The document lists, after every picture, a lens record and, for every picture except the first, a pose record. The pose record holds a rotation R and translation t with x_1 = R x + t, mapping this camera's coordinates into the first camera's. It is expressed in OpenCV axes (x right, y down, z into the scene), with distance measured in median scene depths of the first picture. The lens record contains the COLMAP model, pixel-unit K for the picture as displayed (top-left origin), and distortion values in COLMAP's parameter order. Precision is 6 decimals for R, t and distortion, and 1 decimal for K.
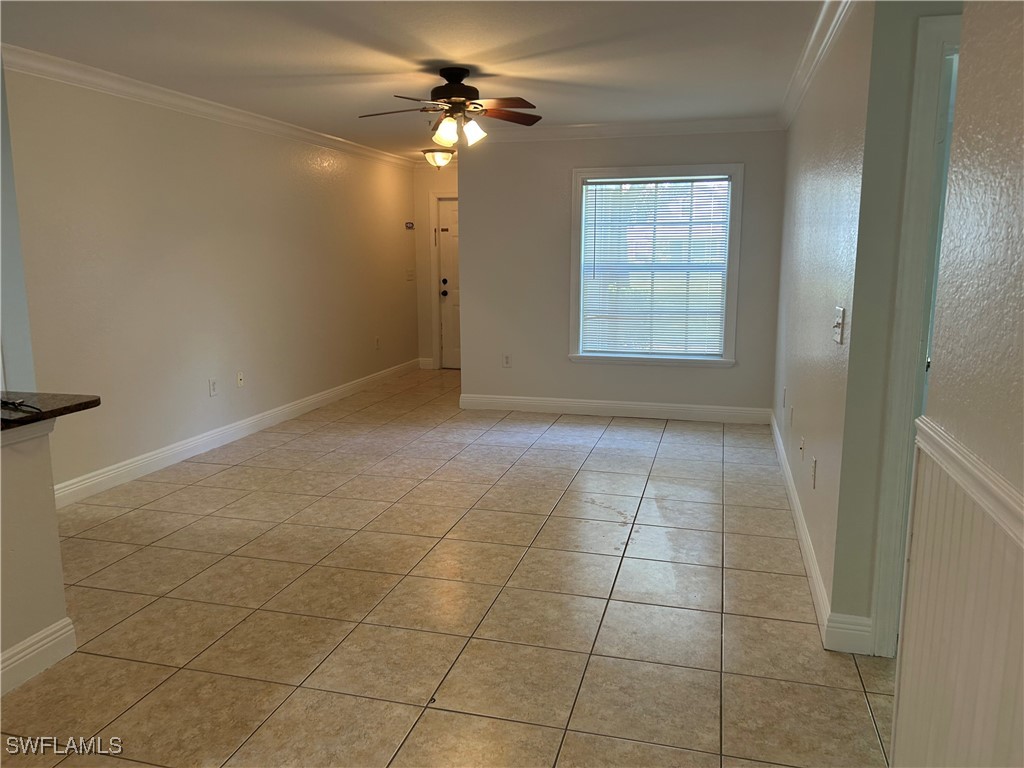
lens RADIAL K [[776.0, 0, 508.7], [0, 776.0, 372.6], [0, 0, 1]] dist [0.051531, -0.041366]
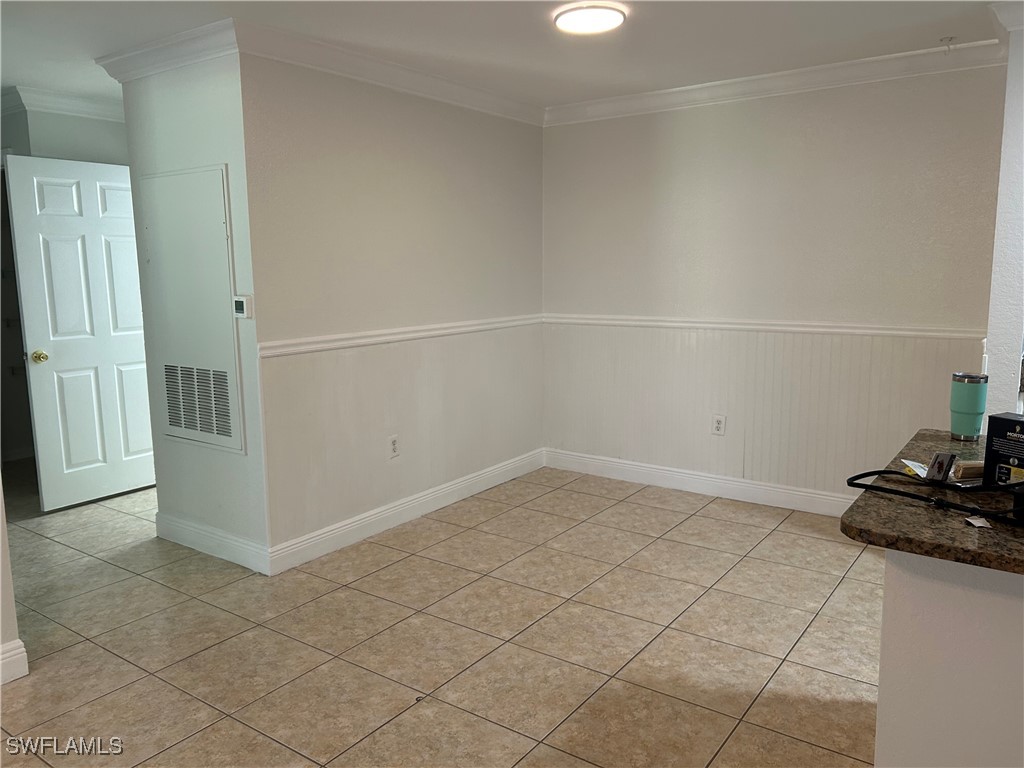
lens RADIAL K [[776.0, 0, 508.7], [0, 776.0, 372.6], [0, 0, 1]] dist [0.051531, -0.041366]
pose [[-0.937394, -0.035475, 0.346459, -0.551074], [0.069269, 0.955932, 0.285300, -0.279481], [-0.341313, 0.291437, -0.893627, 1.757309]]
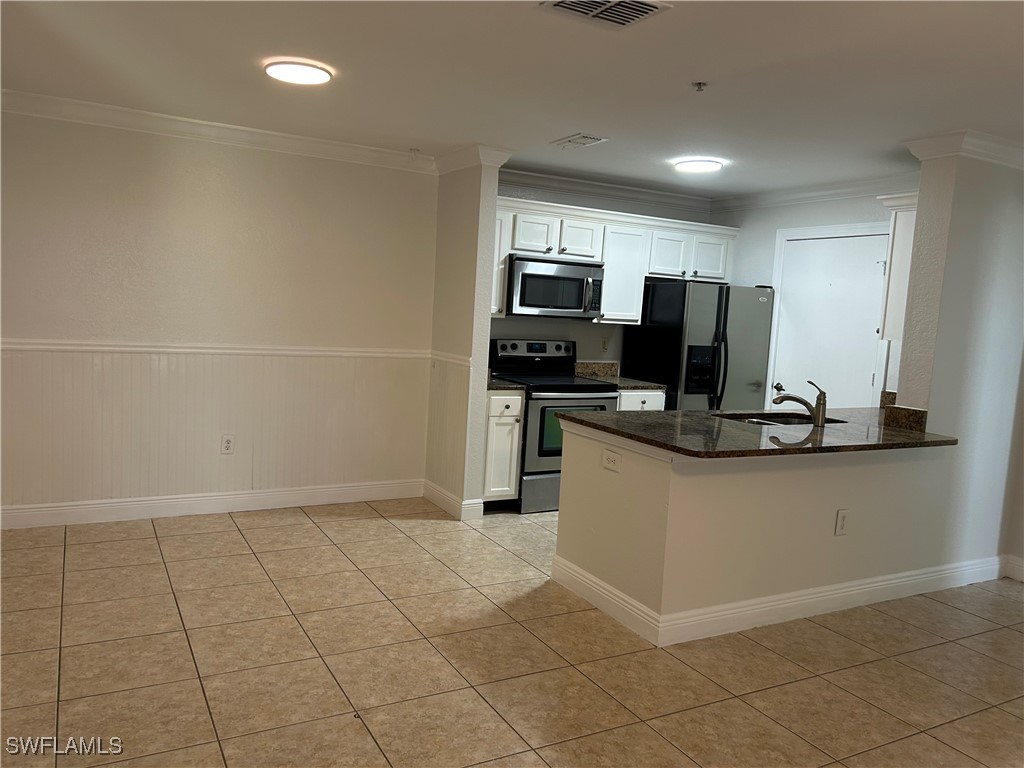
lens RADIAL K [[776.0, 0, 508.7], [0, 776.0, 372.6], [0, 0, 1]] dist [0.051531, -0.041366]
pose [[-0.715797, 0.022579, -0.697944, 0.492191], [-0.165413, 0.965549, 0.200880, -0.285362], [0.678435, 0.259239, -0.687402, 1.756369]]
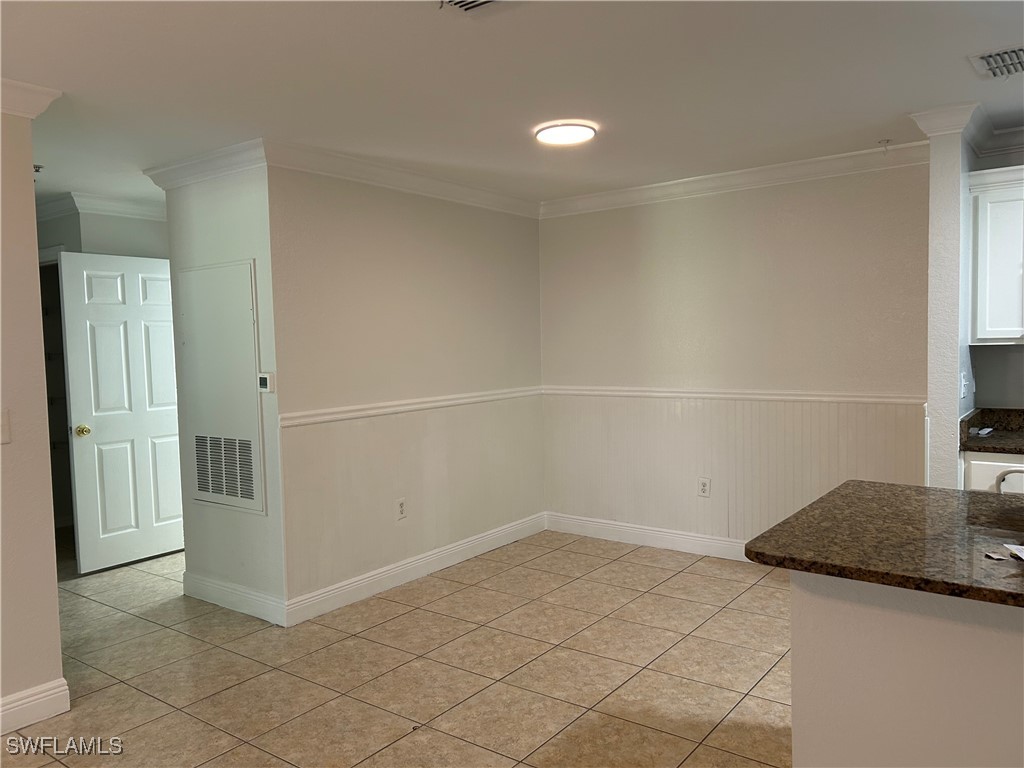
lens RADIAL K [[775.3, 0, 514.1], [0, 775.3, 380.5], [0, 0, 1]] dist [0.038171, -0.008158]
pose [[-0.930252, 0.005636, 0.366878, -0.660998], [0.084835, 0.976093, 0.200113, -0.302591], [-0.356979, 0.217280, -0.908491, 1.887498]]
